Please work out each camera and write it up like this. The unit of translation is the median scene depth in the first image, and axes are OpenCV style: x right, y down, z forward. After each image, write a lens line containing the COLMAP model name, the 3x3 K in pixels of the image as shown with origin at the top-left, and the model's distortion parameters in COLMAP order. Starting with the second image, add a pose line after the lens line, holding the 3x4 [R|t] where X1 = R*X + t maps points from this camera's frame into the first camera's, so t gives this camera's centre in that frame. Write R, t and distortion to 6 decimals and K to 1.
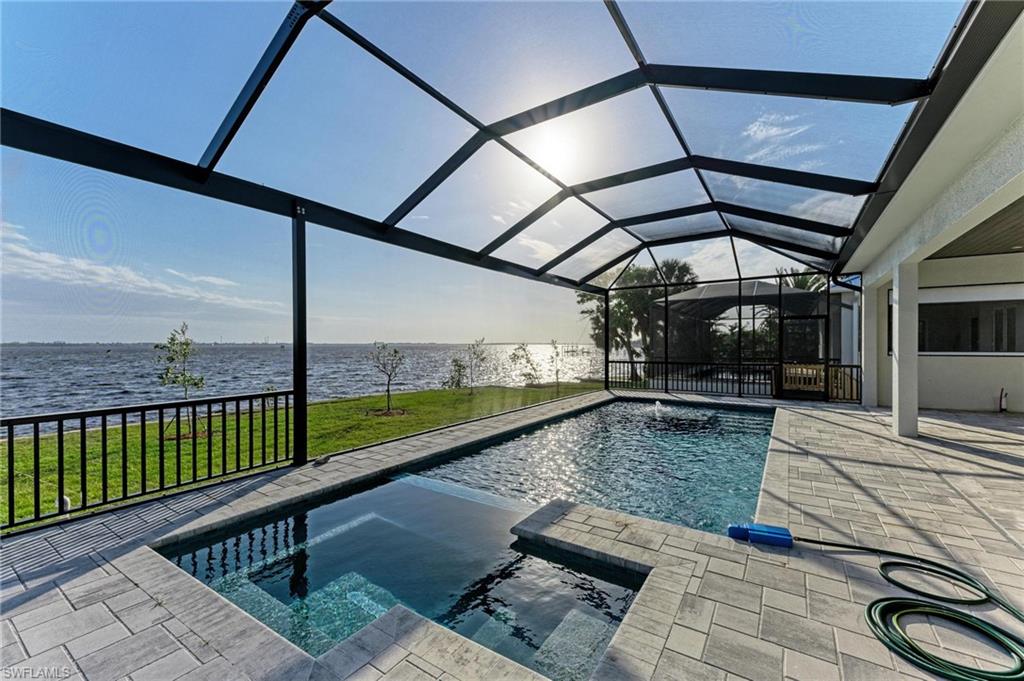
lens RADIAL K [[421.5, 0, 509.9], [0, 421.5, 342.9], [0, 0, 1]] dist [0.004033, 0.000087]
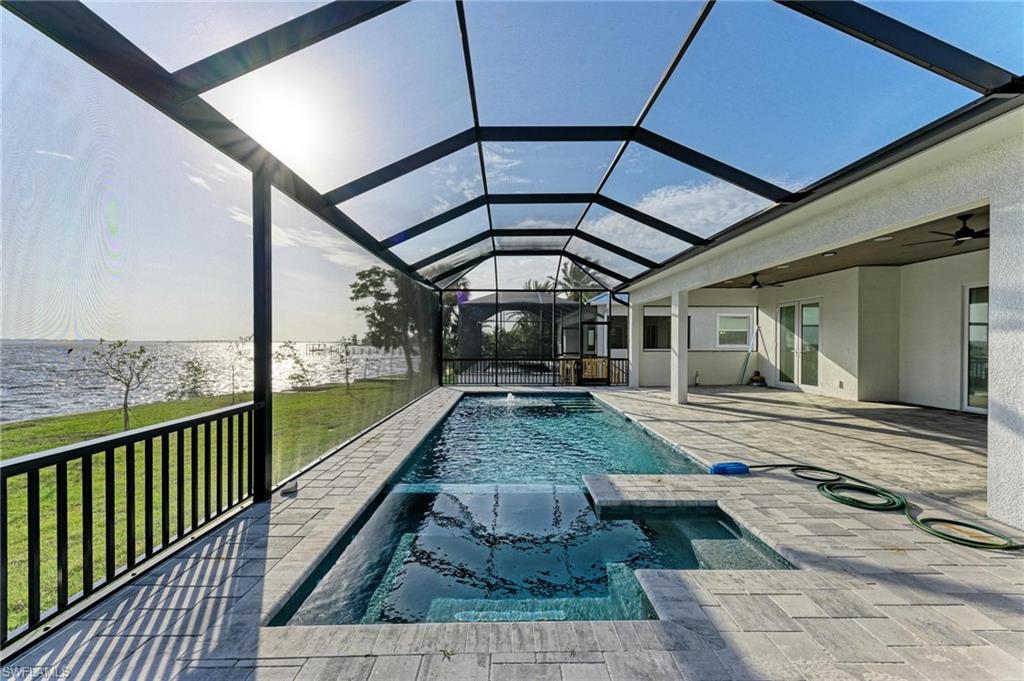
lens RADIAL K [[421.5, 0, 509.6], [0, 421.5, 344.4], [0, 0, 1]] dist [0.004033, 0.000087]
pose [[0.829235, 0.001407, 0.558898, -0.370817], [-0.005398, 0.999970, 0.005492, -0.000207], [-0.558874, -0.007571, 0.829218, 0.075233]]
